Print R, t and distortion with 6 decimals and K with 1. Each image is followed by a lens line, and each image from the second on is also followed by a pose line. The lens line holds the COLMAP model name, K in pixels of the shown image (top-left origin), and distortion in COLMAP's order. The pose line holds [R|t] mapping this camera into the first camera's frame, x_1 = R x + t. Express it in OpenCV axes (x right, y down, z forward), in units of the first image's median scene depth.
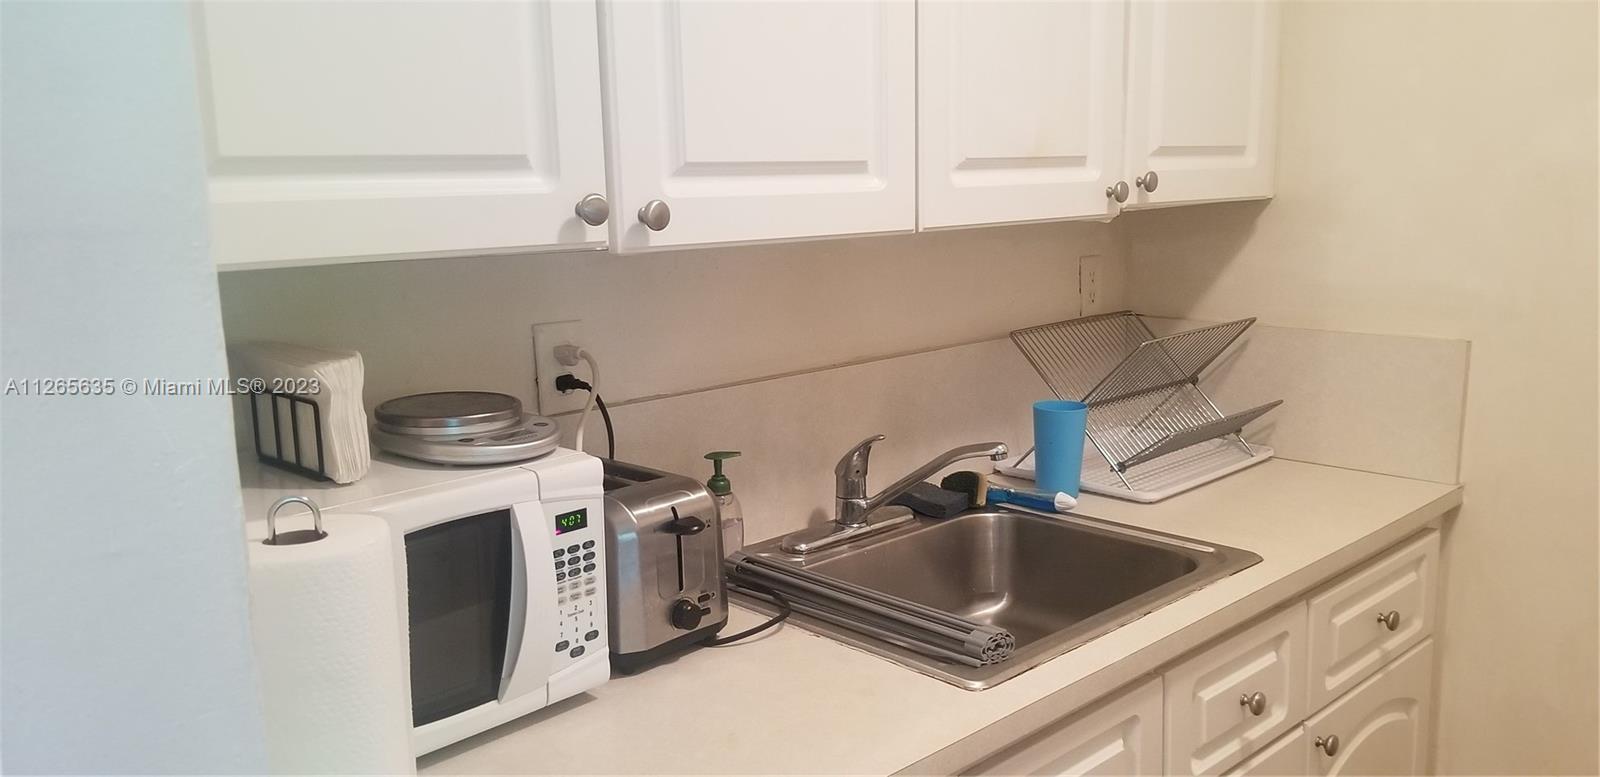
lens RADIAL K [[1273.8, 0, 811.7], [0, 1273.8, 421.2], [0, 0, 1]] dist [0.072312, -0.150677]
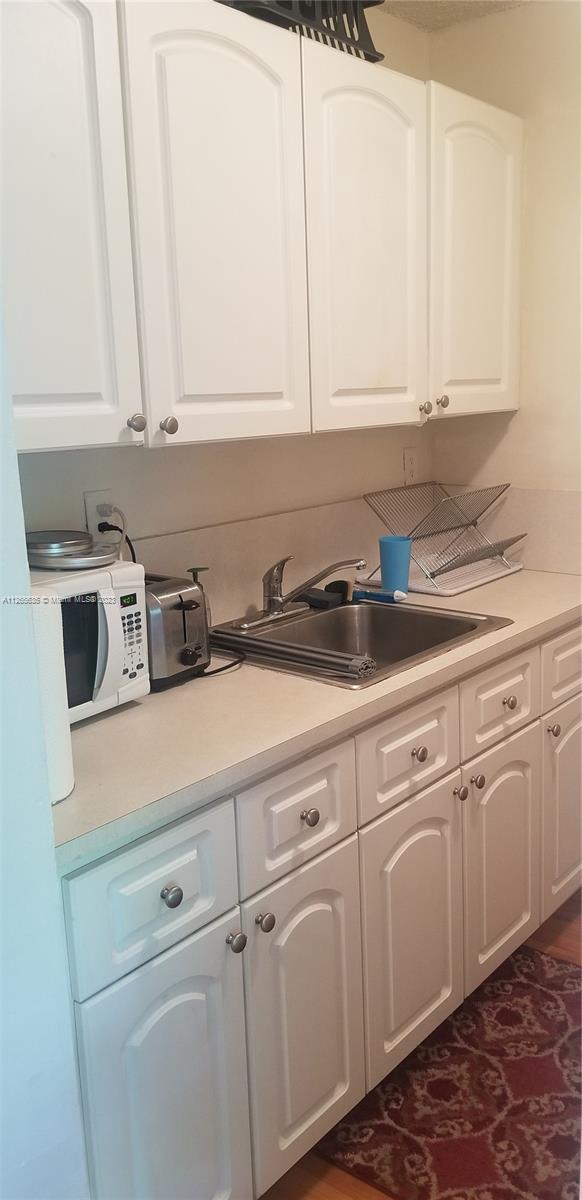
lens RADIAL K [[955.3, 0, 317.4], [0, 955.3, 602.9], [0, 0, 1]] dist [0.072312, -0.150677]
pose [[0.992494, -0.034225, 0.117404, -0.062566], [0.031064, 0.999107, 0.028647, 0.038472], [-0.118279, -0.024784, 0.992671, -0.254265]]
